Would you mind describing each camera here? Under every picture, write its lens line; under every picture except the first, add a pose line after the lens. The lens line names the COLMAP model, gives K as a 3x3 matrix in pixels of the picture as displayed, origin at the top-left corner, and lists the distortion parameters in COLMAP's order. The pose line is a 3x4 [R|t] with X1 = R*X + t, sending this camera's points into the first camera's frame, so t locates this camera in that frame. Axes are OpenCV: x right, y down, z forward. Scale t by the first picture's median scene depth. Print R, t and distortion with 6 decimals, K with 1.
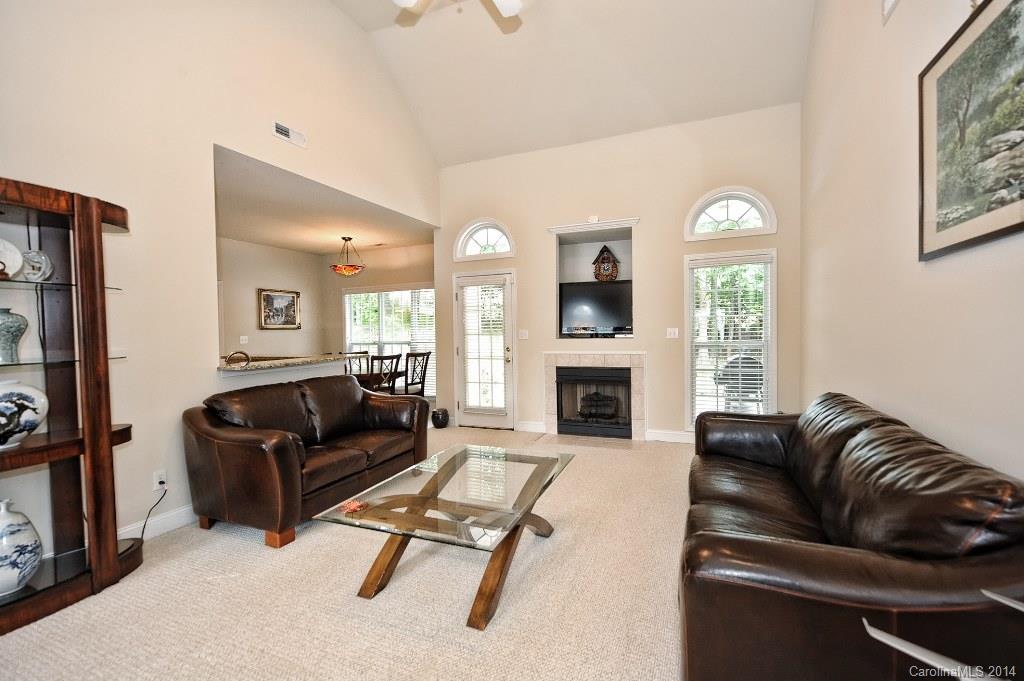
lens RADIAL K [[439.2, 0, 513.6], [0, 439.2, 339.3], [0, 0, 1]] dist [-0.004767, -0.002502]
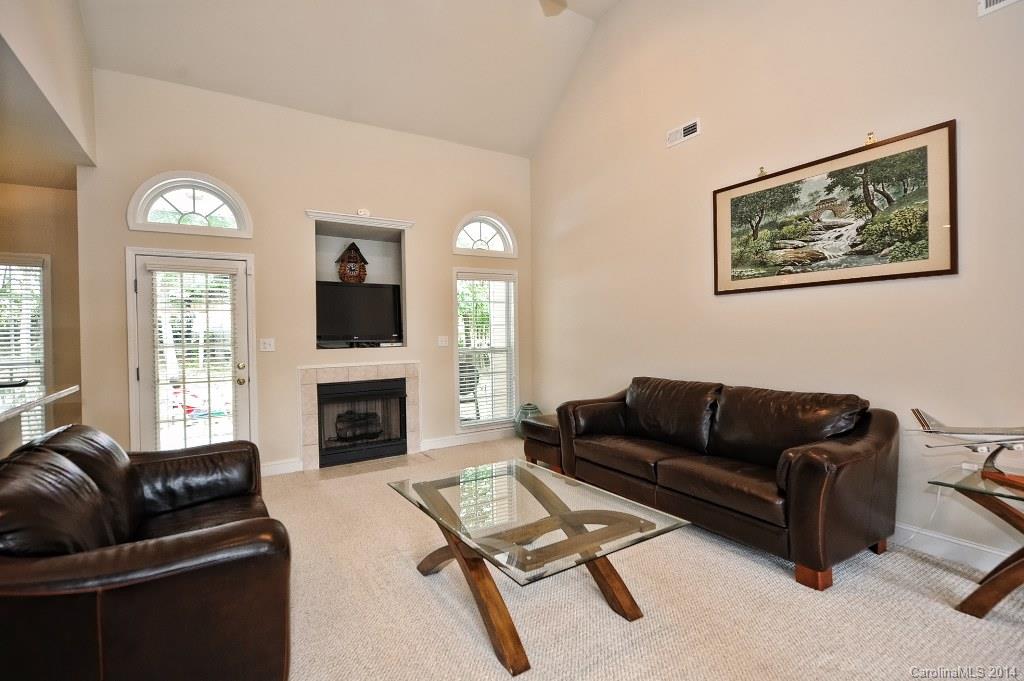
lens RADIAL K [[482.2, 0, 508.7], [0, 482.2, 338.3], [0, 0, 1]] dist [-0.003335, -0.000540]
pose [[0.576116, -0.000793, 0.817367, -0.419648], [0.026824, 0.999479, -0.017937, 0.003887], [-0.816927, 0.032258, 0.575838, 0.202199]]
